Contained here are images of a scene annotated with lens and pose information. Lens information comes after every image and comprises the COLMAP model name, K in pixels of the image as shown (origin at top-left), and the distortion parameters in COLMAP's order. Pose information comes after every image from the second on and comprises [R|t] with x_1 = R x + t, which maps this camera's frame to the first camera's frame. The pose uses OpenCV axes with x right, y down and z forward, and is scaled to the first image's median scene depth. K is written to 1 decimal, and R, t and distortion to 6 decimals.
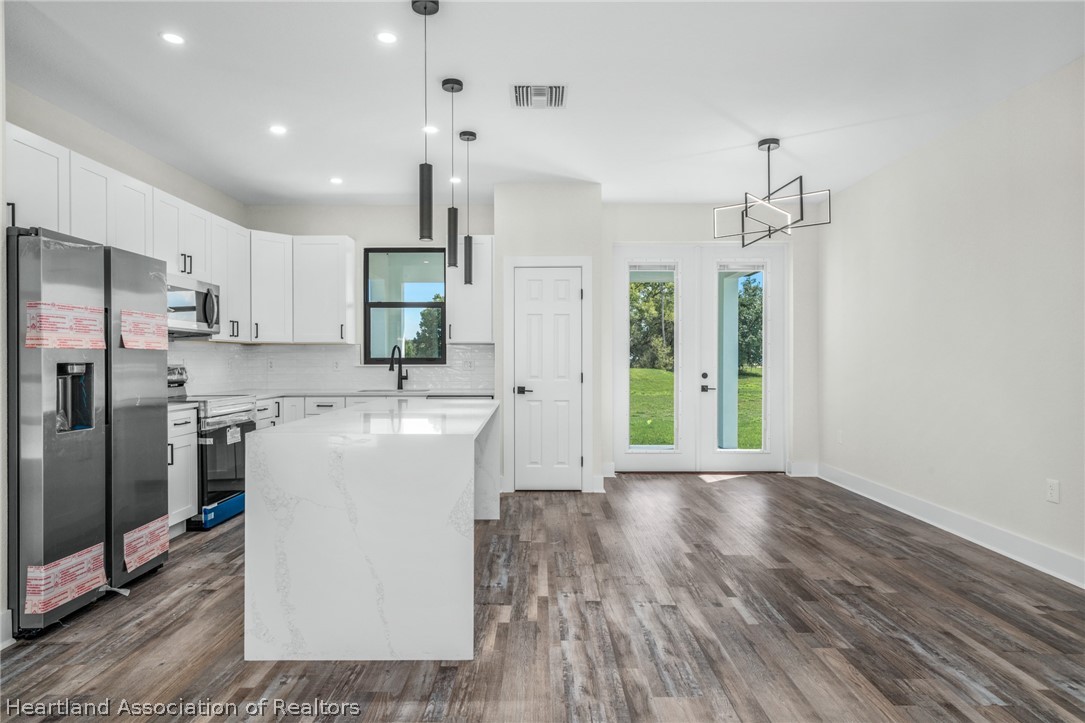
lens RADIAL K [[617.2, 0, 538.5], [0, 617.2, 359.6], [0, 0, 1]] dist [-0.000992, 0.002432]
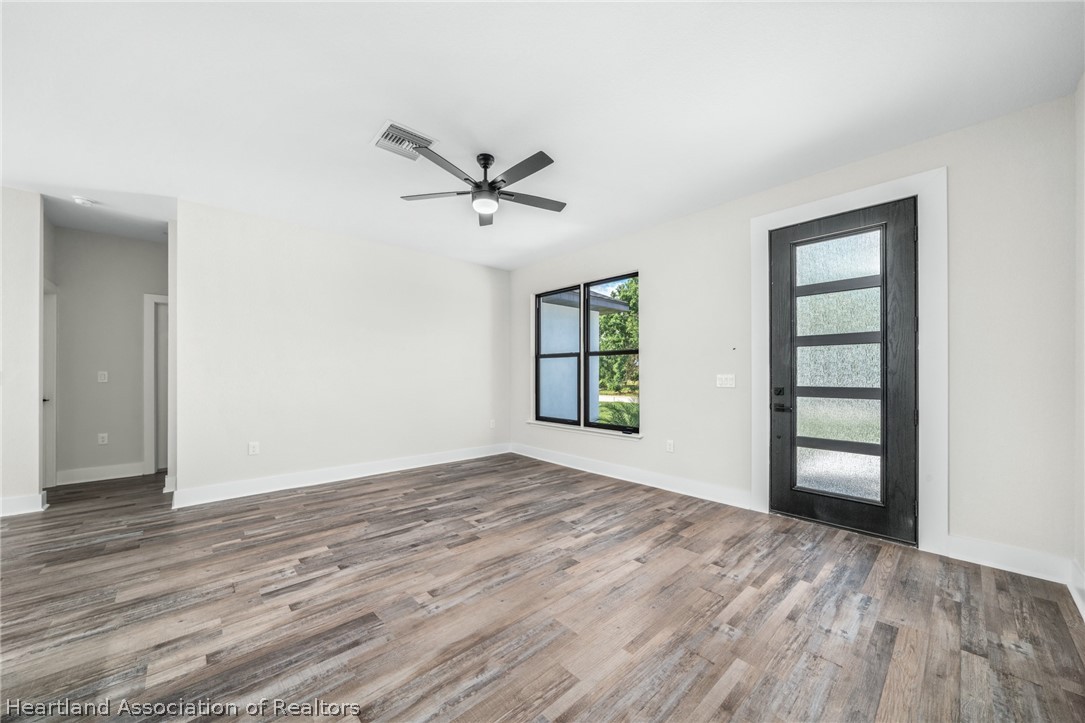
lens RADIAL K [[390.2, 0, 534.8], [0, 390.2, 368.3], [0, 0, 1]] dist [-0.002892, -0.000160]
pose [[-0.674144, 0.012050, 0.738501, -0.566277], [0.000185, 0.999870, -0.016146, 0.001523], [-0.738600, -0.010748, -0.674059, 0.426220]]
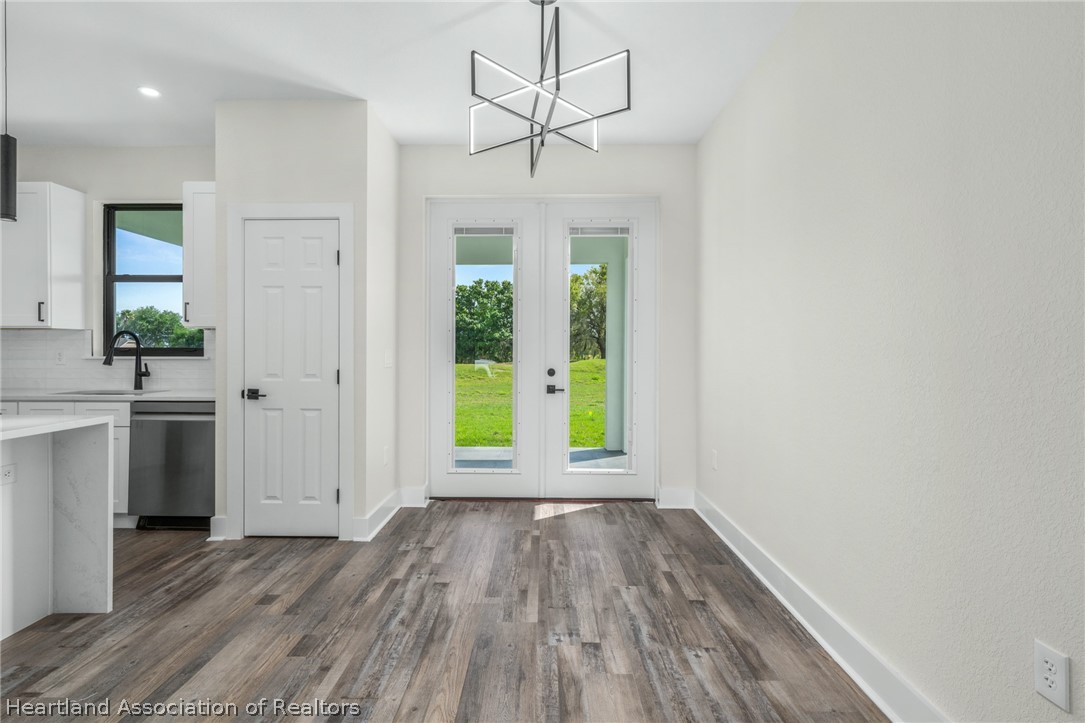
lens RADIAL K [[526.9, 0, 542.0], [0, 526.9, 353.5], [0, 0, 1]] dist [-0.005357, -0.000681]
pose [[0.999985, 0.004172, -0.003557, 0.373776], [-0.004150, 0.999972, 0.006272, -0.002435], [0.003583, -0.006257, 0.999974, 0.494266]]
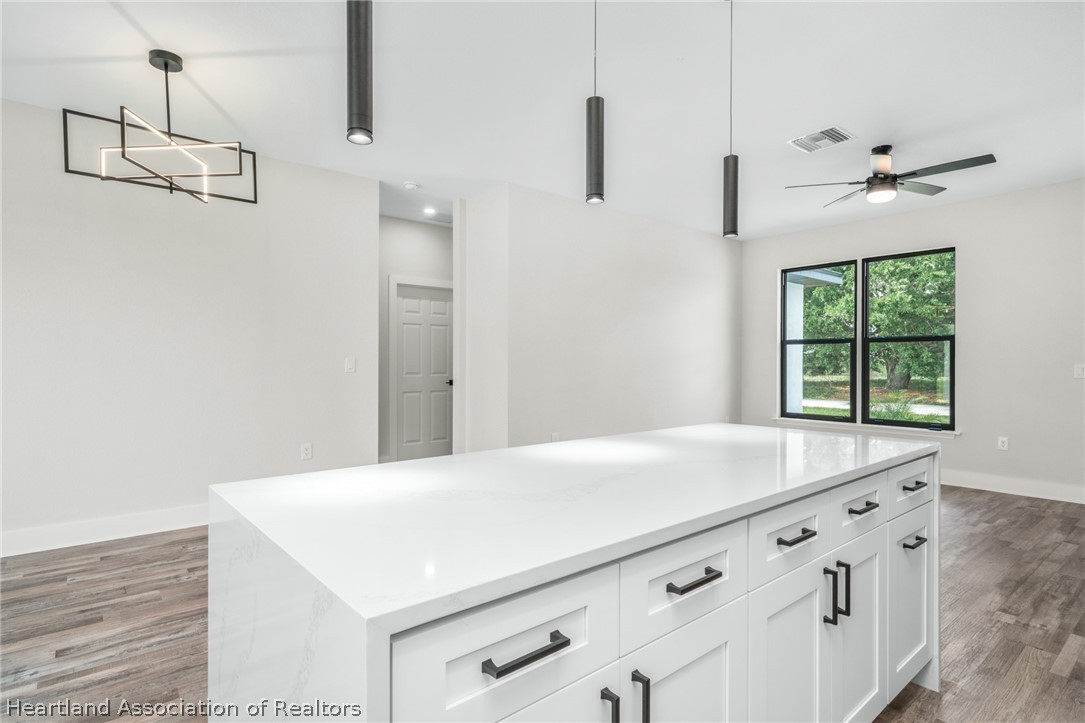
lens RADIAL K [[559.5, 0, 533.9], [0, 559.5, 363.8], [0, 0, 1]] dist [0.001385, 0.002510]
pose [[-0.633595, -0.004273, 0.773653, -0.396450], [-0.004221, 0.999989, 0.002066, 0.001552], [-0.773653, -0.001957, -0.633606, 1.079443]]
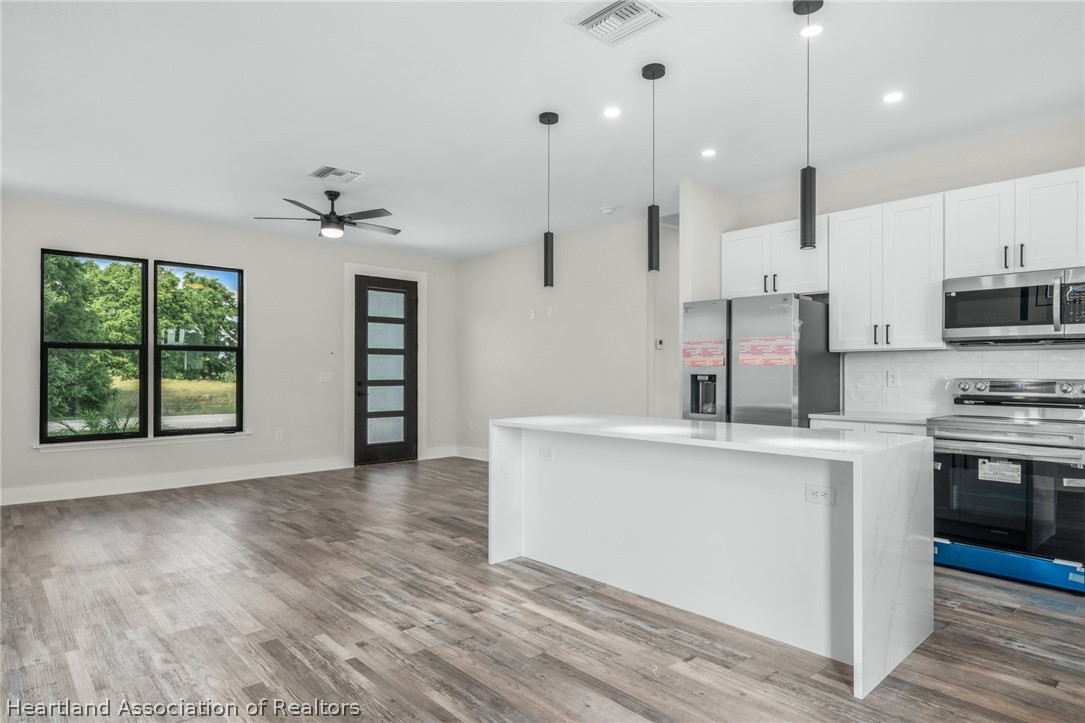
lens RADIAL K [[617.2, 0, 537.4], [0, 617.2, 375.6], [0, 0, 1]] dist [-0.000992, 0.002432]
pose [[-0.737376, 0.004963, -0.675464, 0.469770], [-0.000395, 0.999970, 0.007779, -0.003553], [0.675482, 0.006003, -0.737352, 1.217107]]
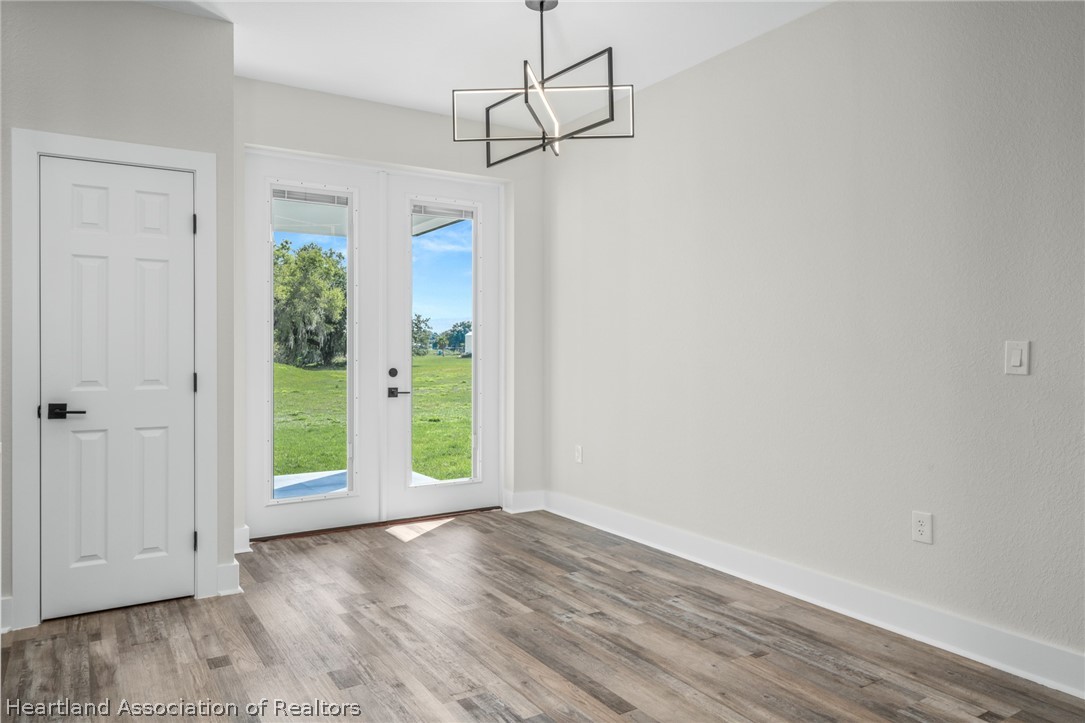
lens RADIAL K [[717.5, 0, 536.5], [0, 717.5, 354.4], [0, 0, 1]] dist [-0.008495, -0.001249]
pose [[0.842175, -0.003595, 0.539192, -0.016255], [-0.003078, 0.999929, 0.011475, -0.003323], [-0.539196, -0.011323, 0.842105, 0.401297]]
